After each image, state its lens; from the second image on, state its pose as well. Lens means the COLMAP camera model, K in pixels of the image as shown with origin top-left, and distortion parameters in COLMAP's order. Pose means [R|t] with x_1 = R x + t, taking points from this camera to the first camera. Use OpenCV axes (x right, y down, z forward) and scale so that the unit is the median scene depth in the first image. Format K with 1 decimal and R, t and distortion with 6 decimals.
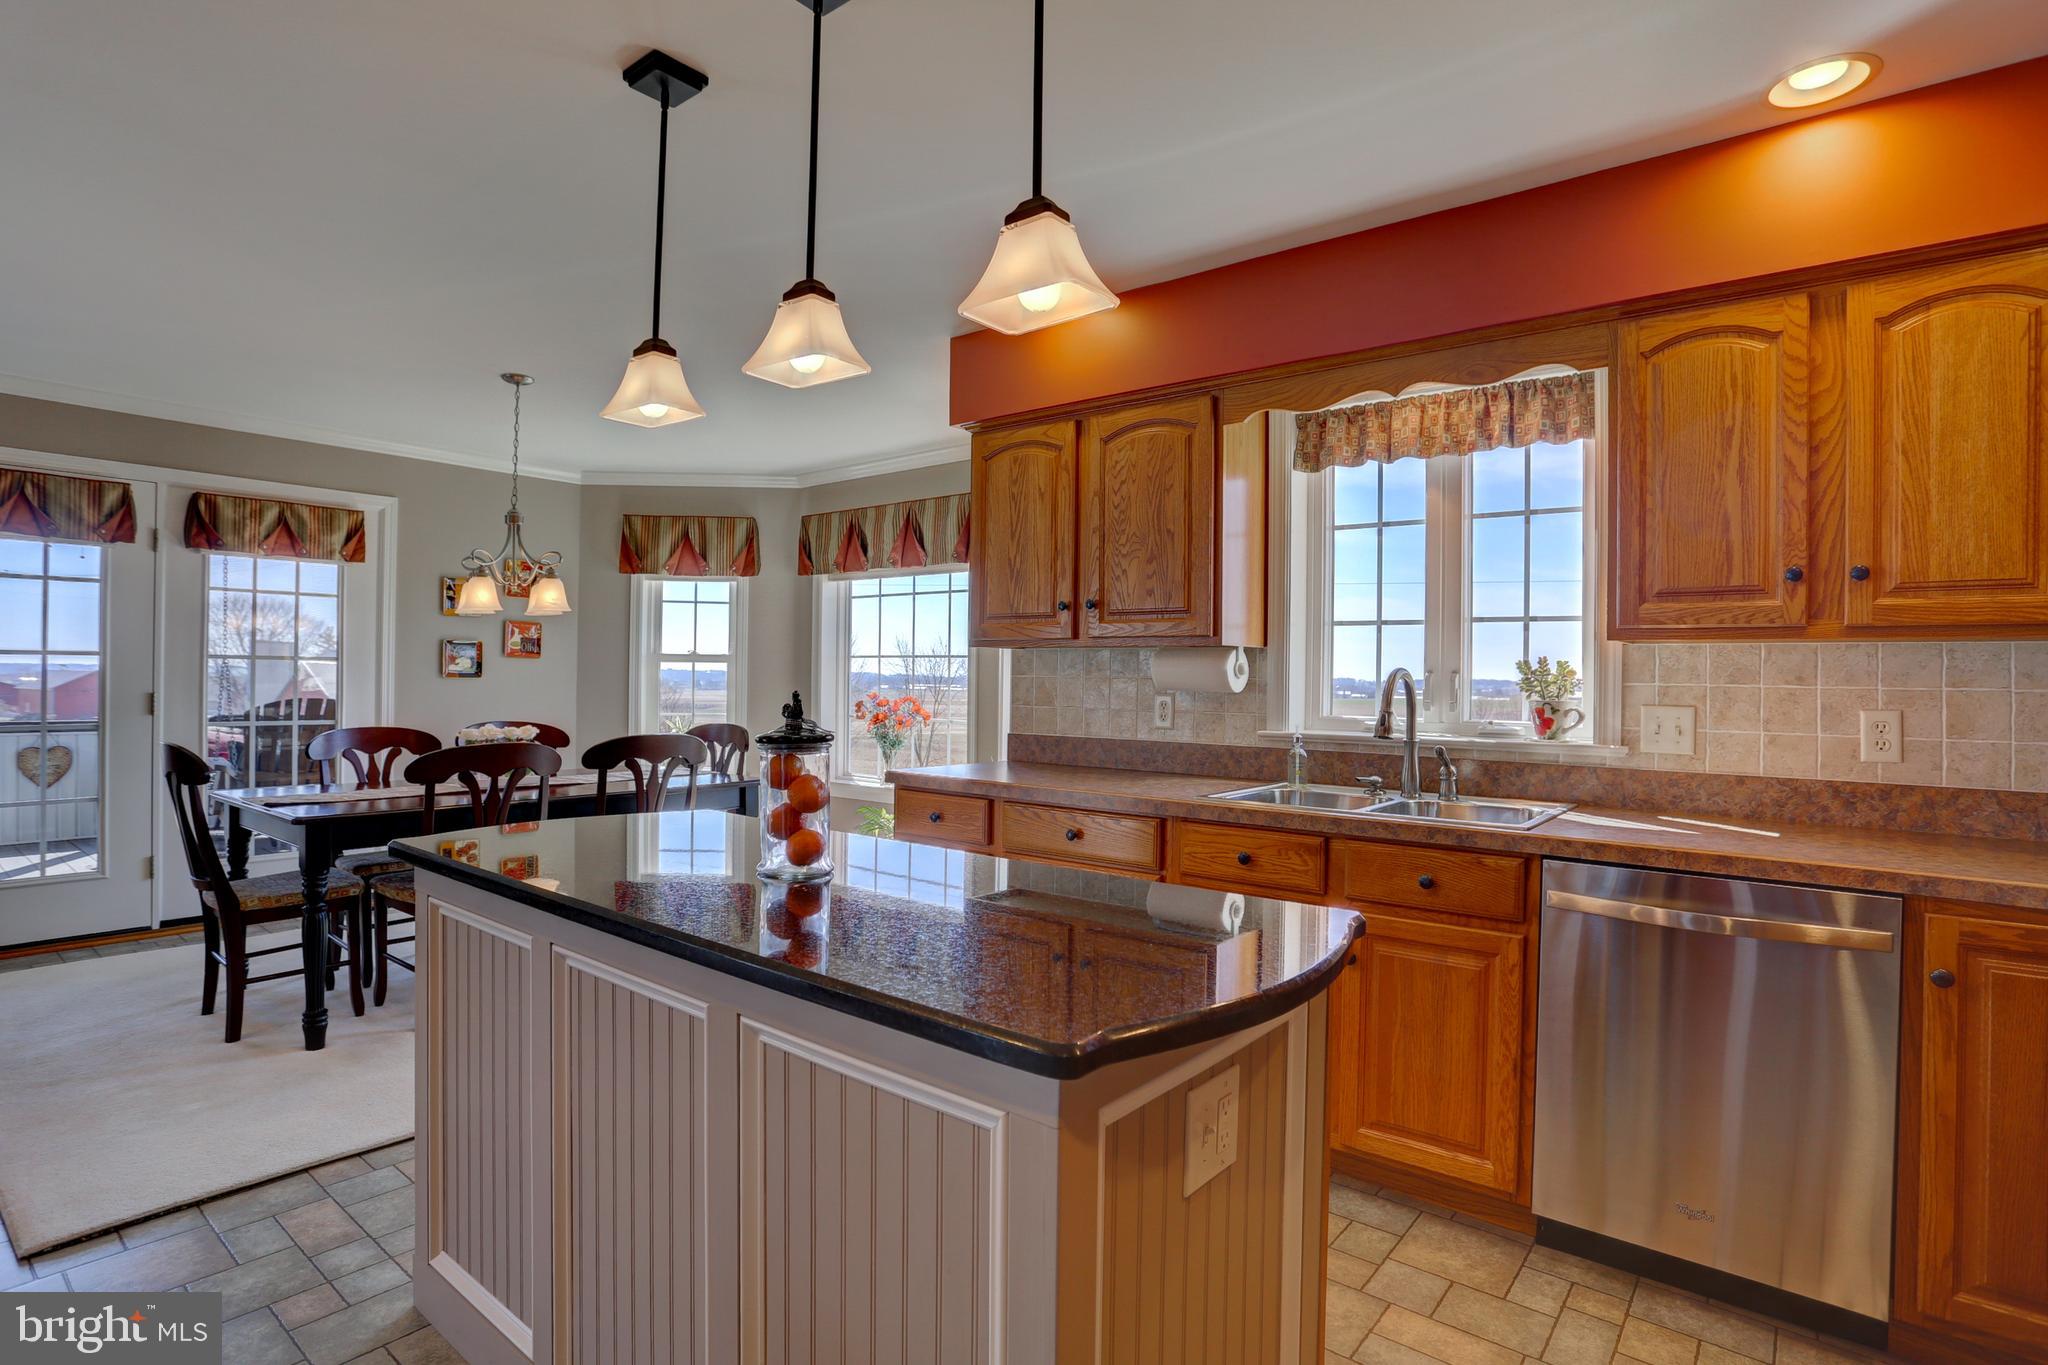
lens RADIAL K [[1035.7, 0, 1028.7], [0, 1035.7, 643.2], [0, 0, 1]] dist [0.001745, 0.000218]
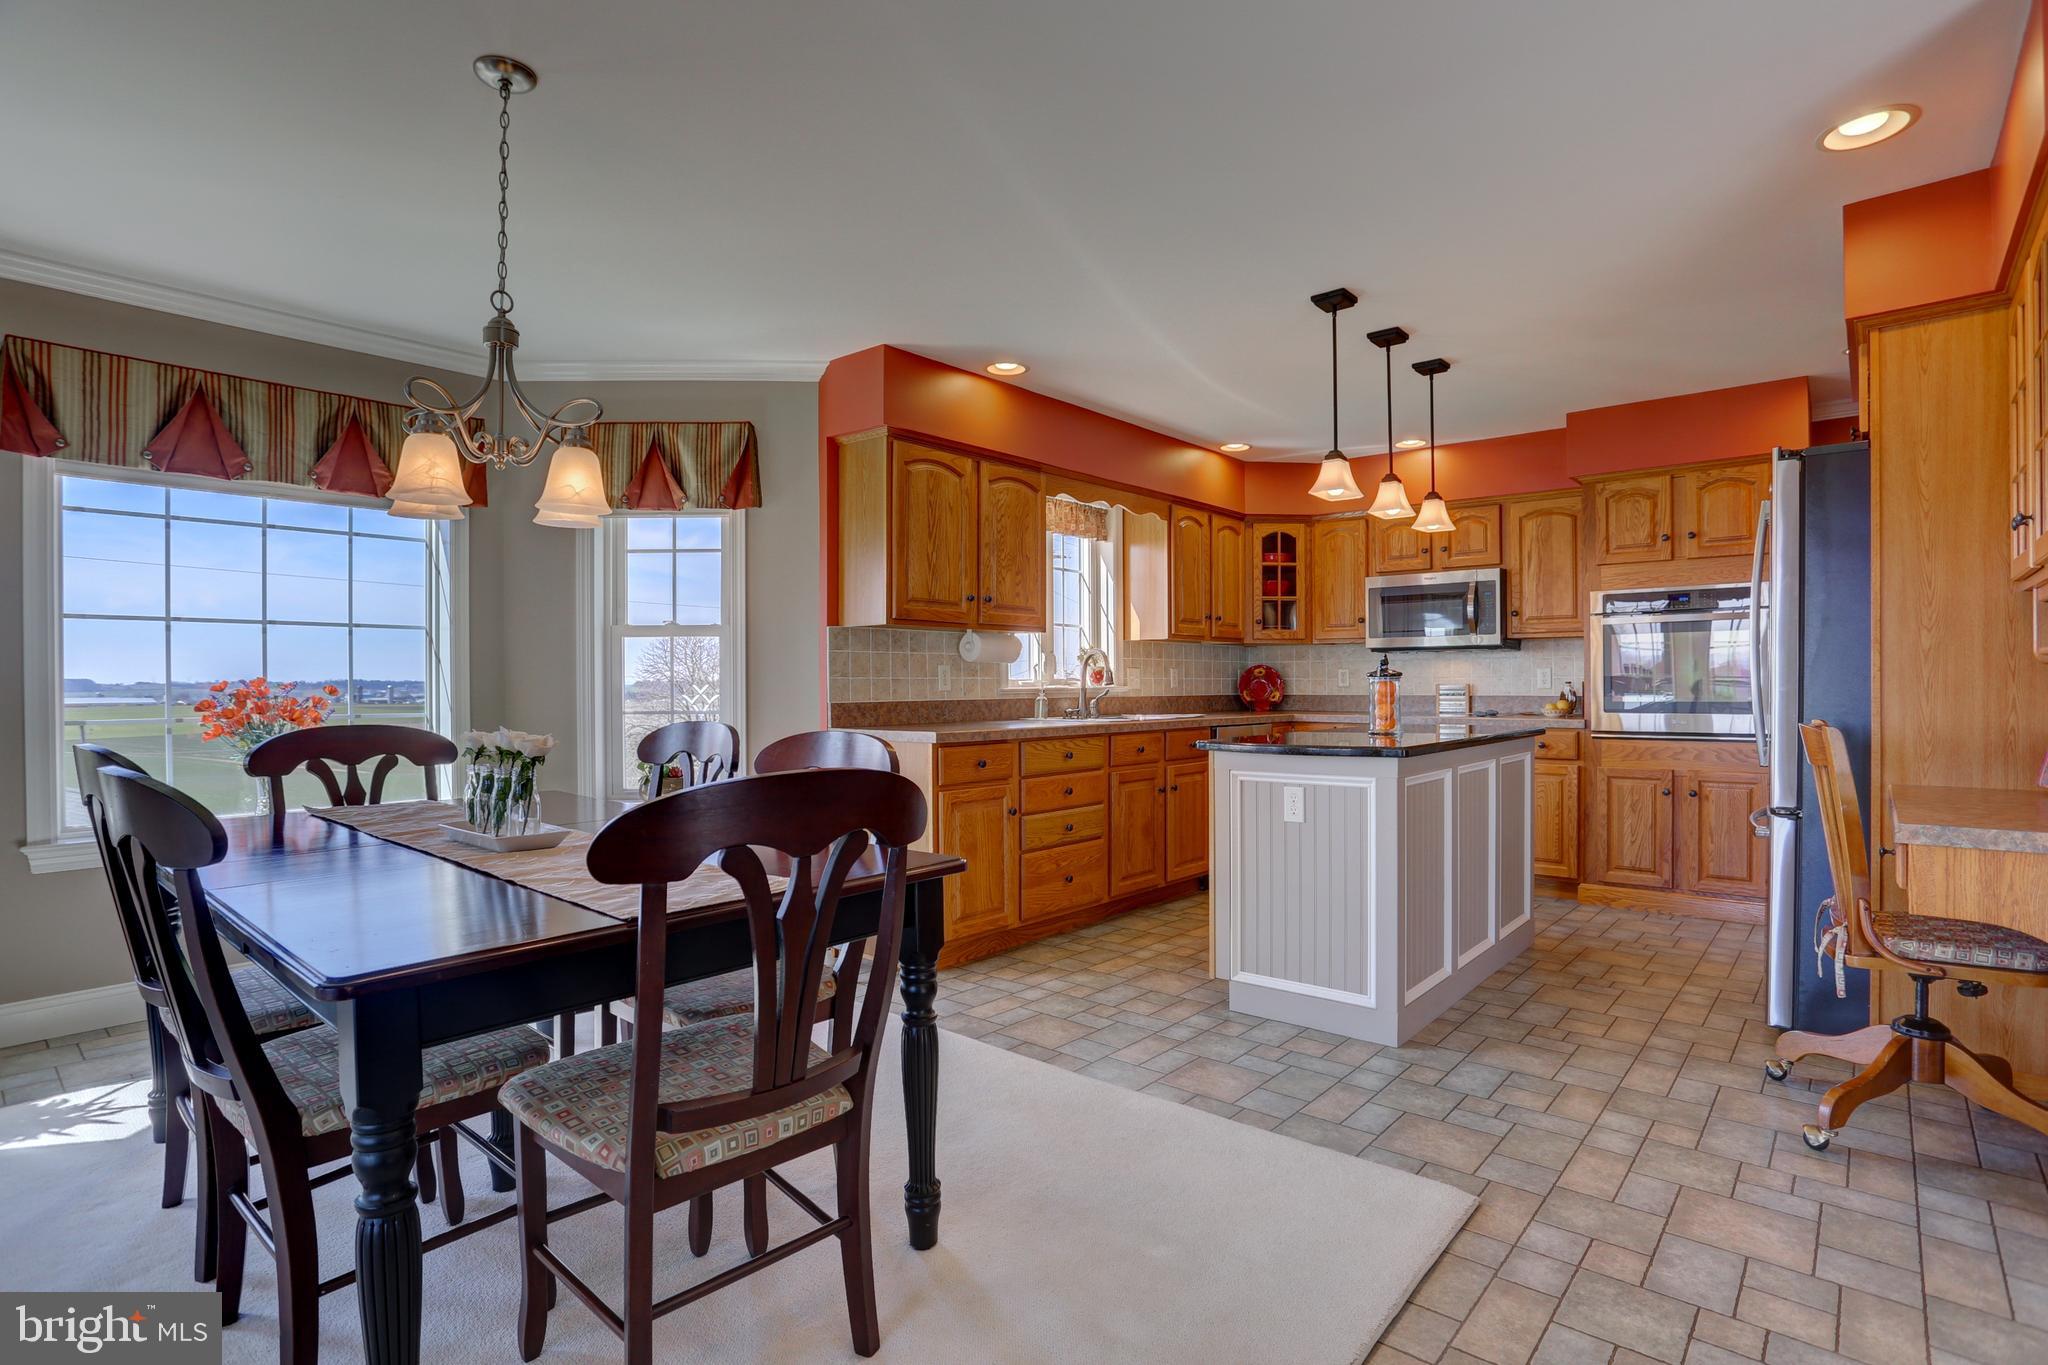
lens RADIAL K [[1016.8, 0, 1029.8], [0, 1016.8, 686.8], [0, 0, 1]] dist [-0.082740, 0.034009]
pose [[0.055122, -0.024231, 0.998186, -1.246573], [-0.032940, 0.999117, 0.026072, 0.040074], [-0.997936, -0.034318, 0.054275, 0.841930]]
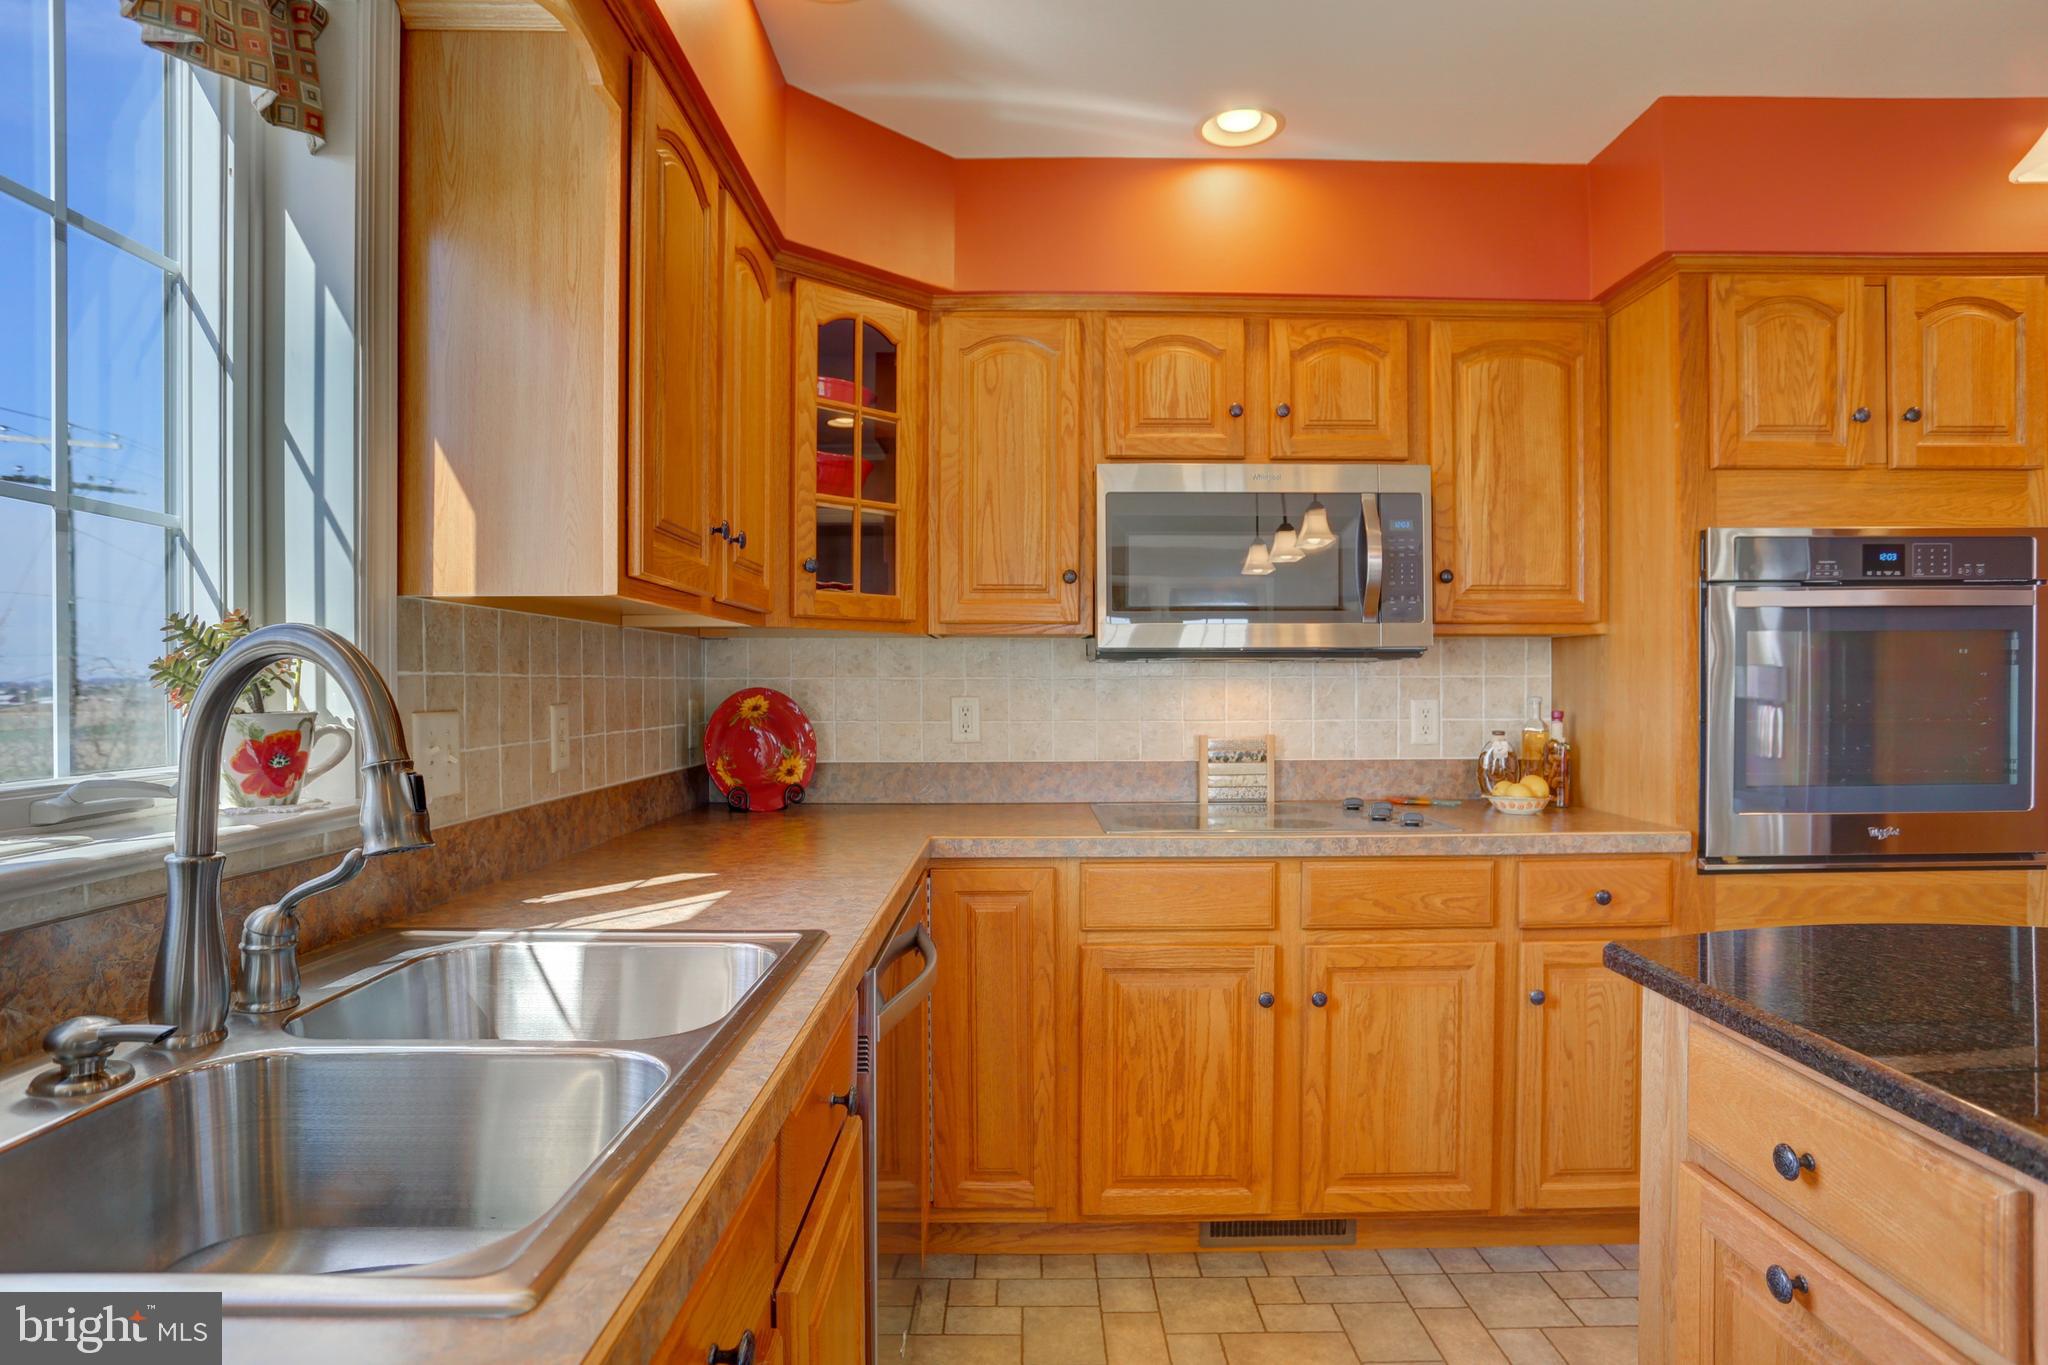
lens RADIAL K [[1119.7, 0, 1024.0], [0, 1119.7, 682.5], [0, 0, 1]] dist [-0.037227, 0.002622]
pose [[-0.622438, -0.018429, 0.782452, -0.031983], [-0.039714, 0.999179, -0.008059, 0.029409], [-0.781660, -0.036091, -0.622659, 0.856225]]
